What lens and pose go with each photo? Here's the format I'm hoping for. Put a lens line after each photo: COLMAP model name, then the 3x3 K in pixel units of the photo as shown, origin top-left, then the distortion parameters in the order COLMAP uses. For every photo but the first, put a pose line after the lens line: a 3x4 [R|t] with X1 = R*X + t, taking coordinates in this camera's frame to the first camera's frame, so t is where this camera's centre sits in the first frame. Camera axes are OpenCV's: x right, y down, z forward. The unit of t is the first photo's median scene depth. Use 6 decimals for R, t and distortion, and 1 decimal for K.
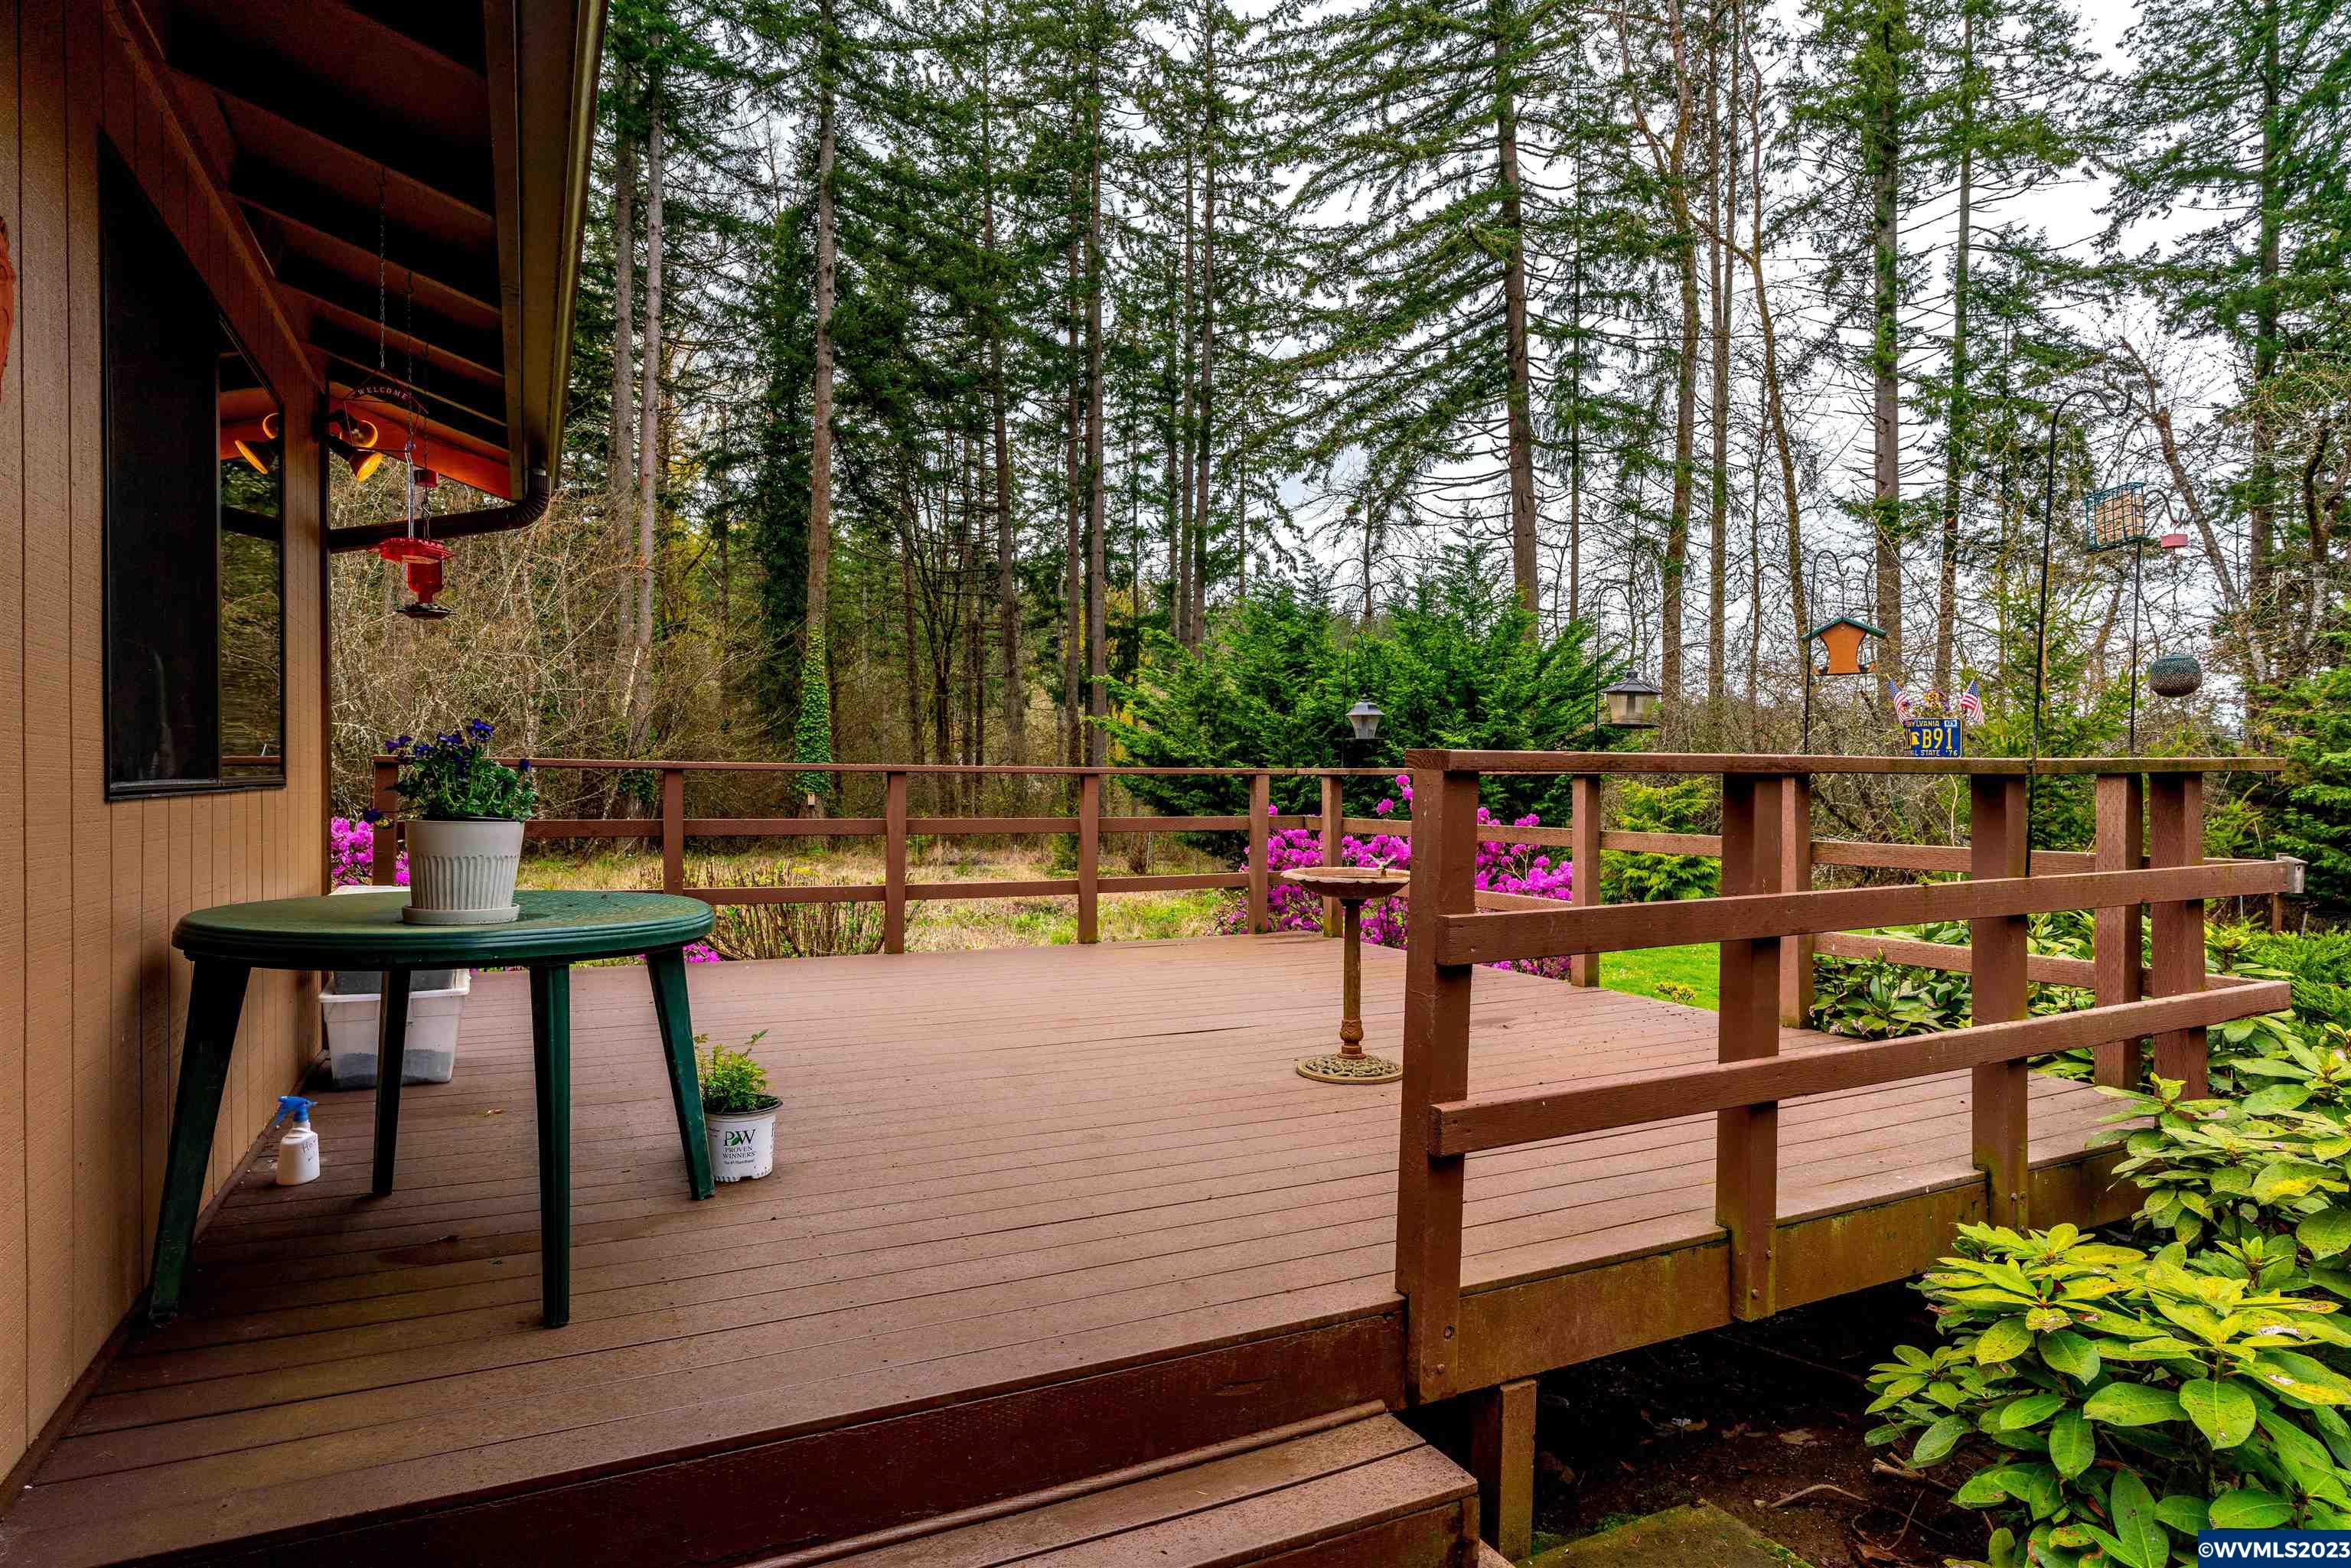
lens RADIAL K [[1268.1, 0, 1163.7], [0, 1268.1, 776.6], [0, 0, 1]] dist [0.003972, 0.004314]
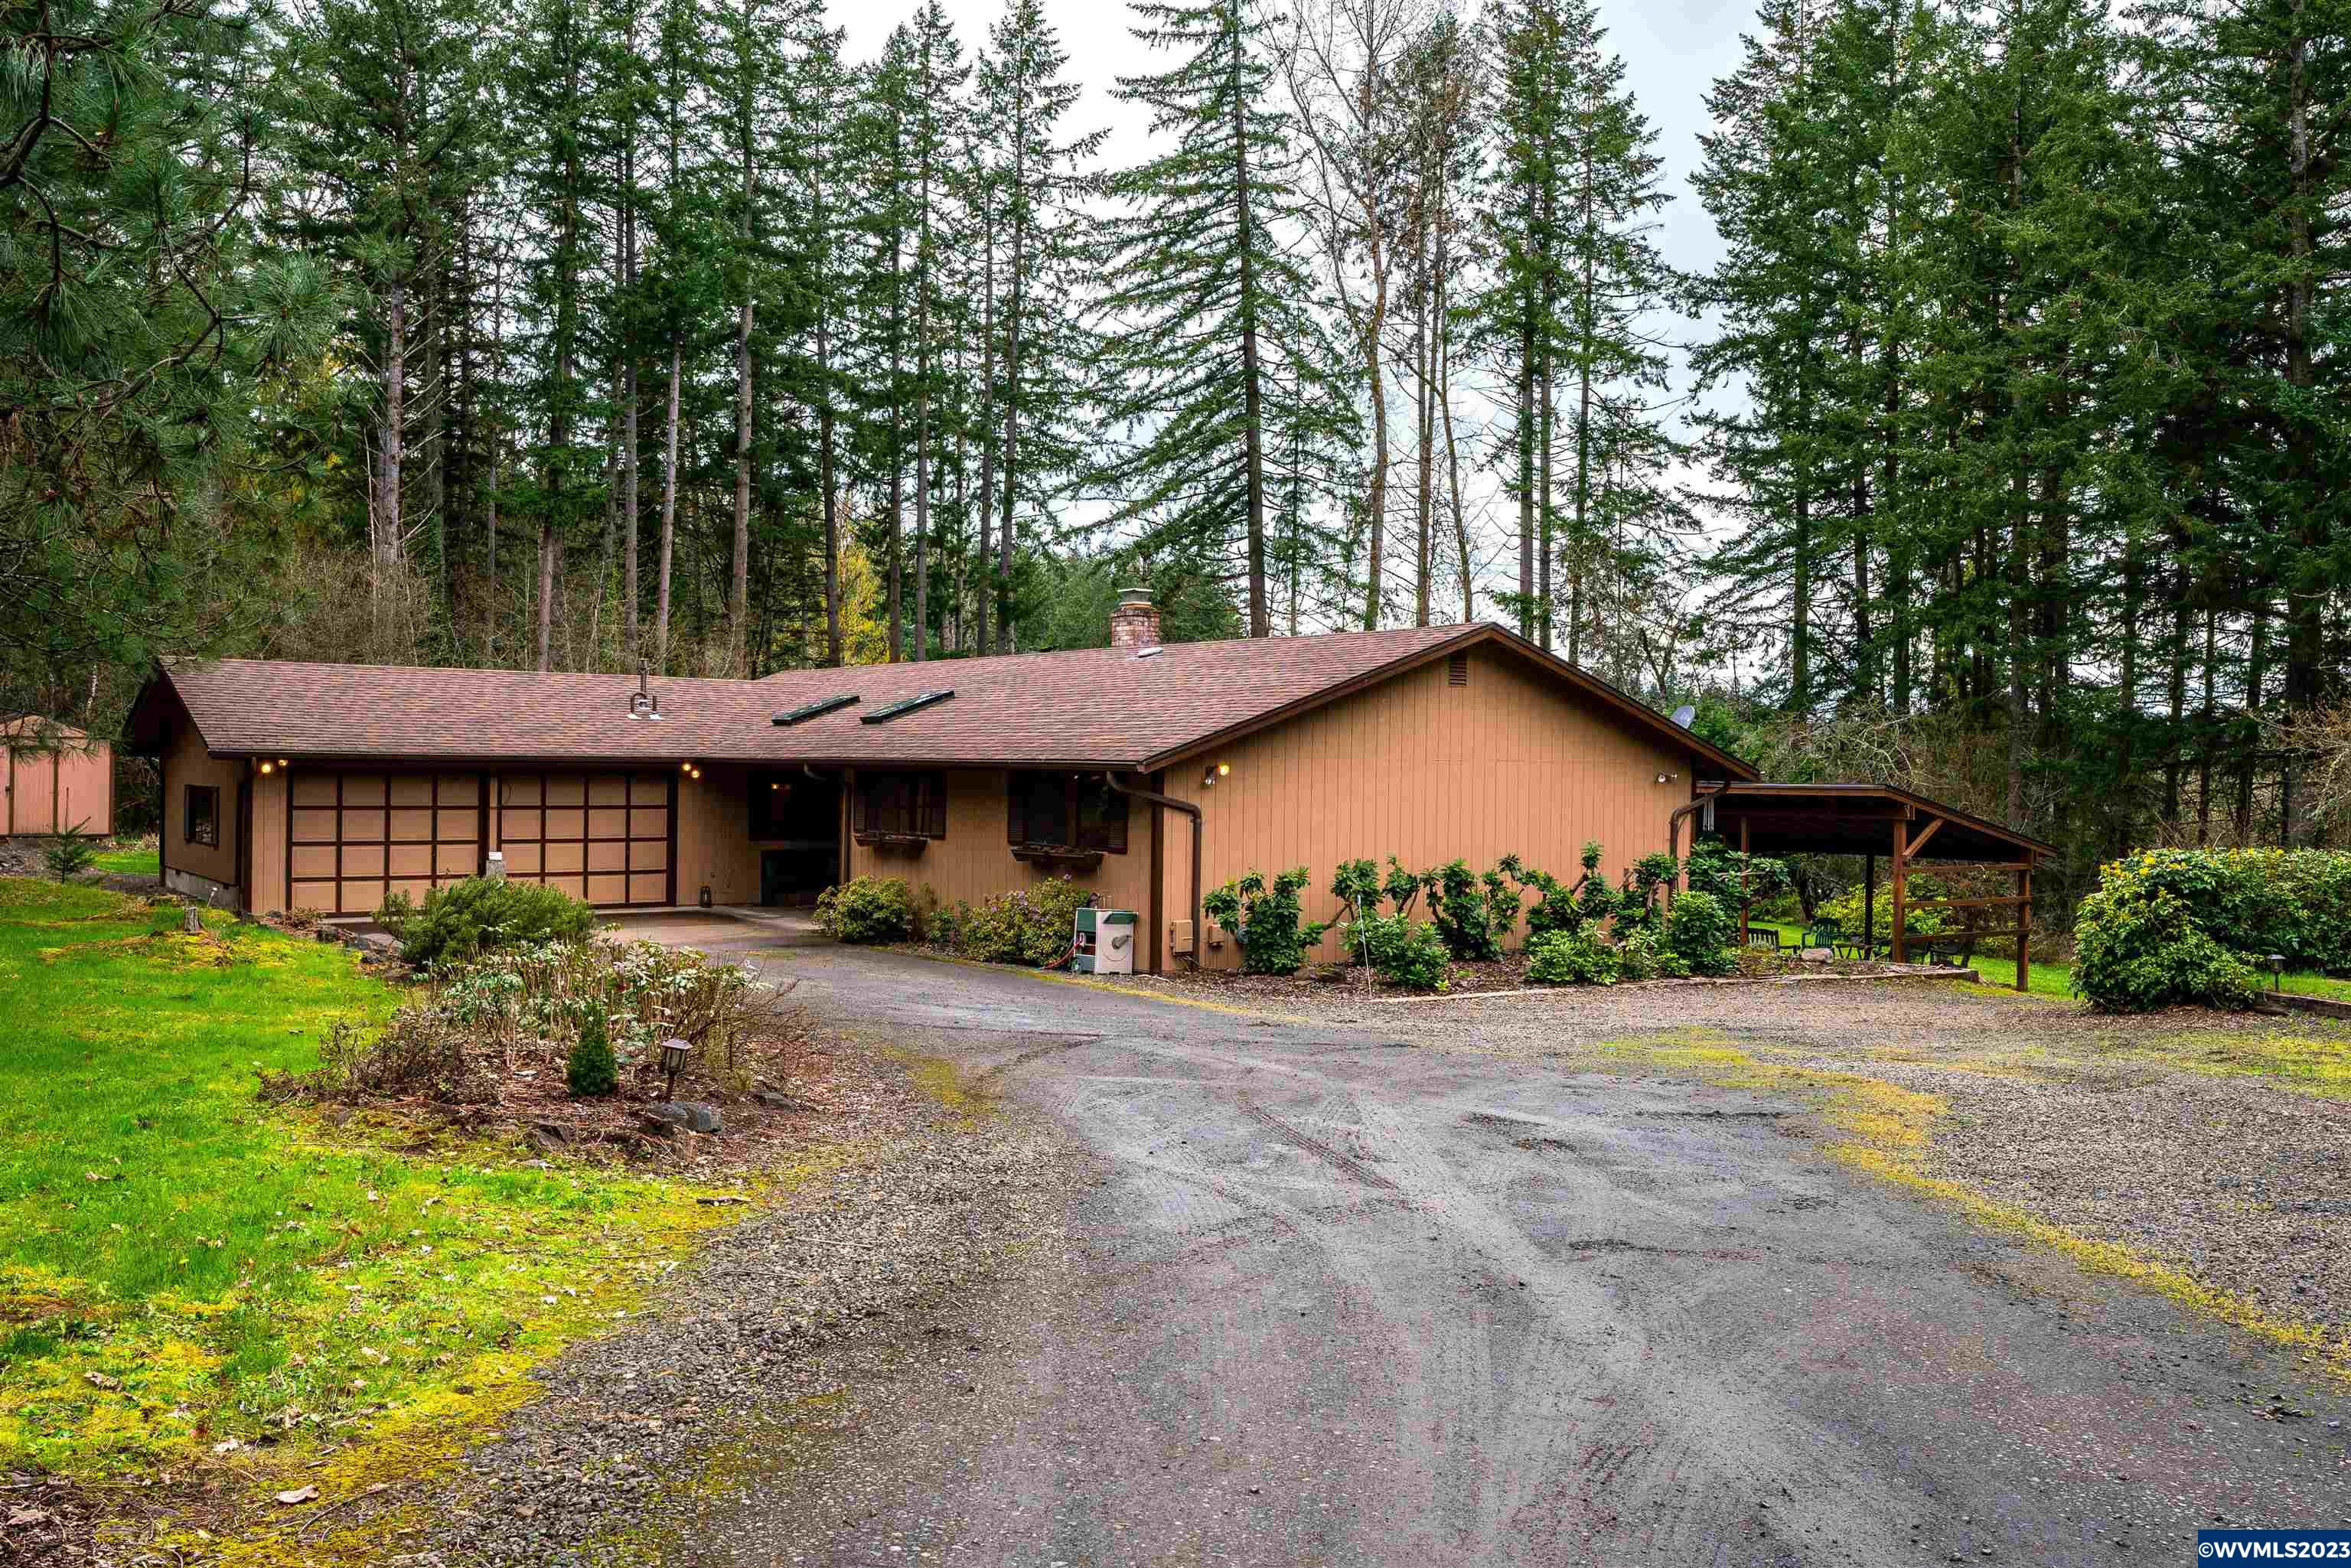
lens RADIAL K [[1931.6, 0, 1170.1], [0, 1931.6, 789.0], [0, 0, 1]] dist [0.005920, 0.010018]
pose [[0.981724, 0.014144, 0.189782, -0.185764], [-0.016195, 0.999826, 0.009258, -0.022877], [-0.189618, -0.012163, 0.981783, -0.948839]]
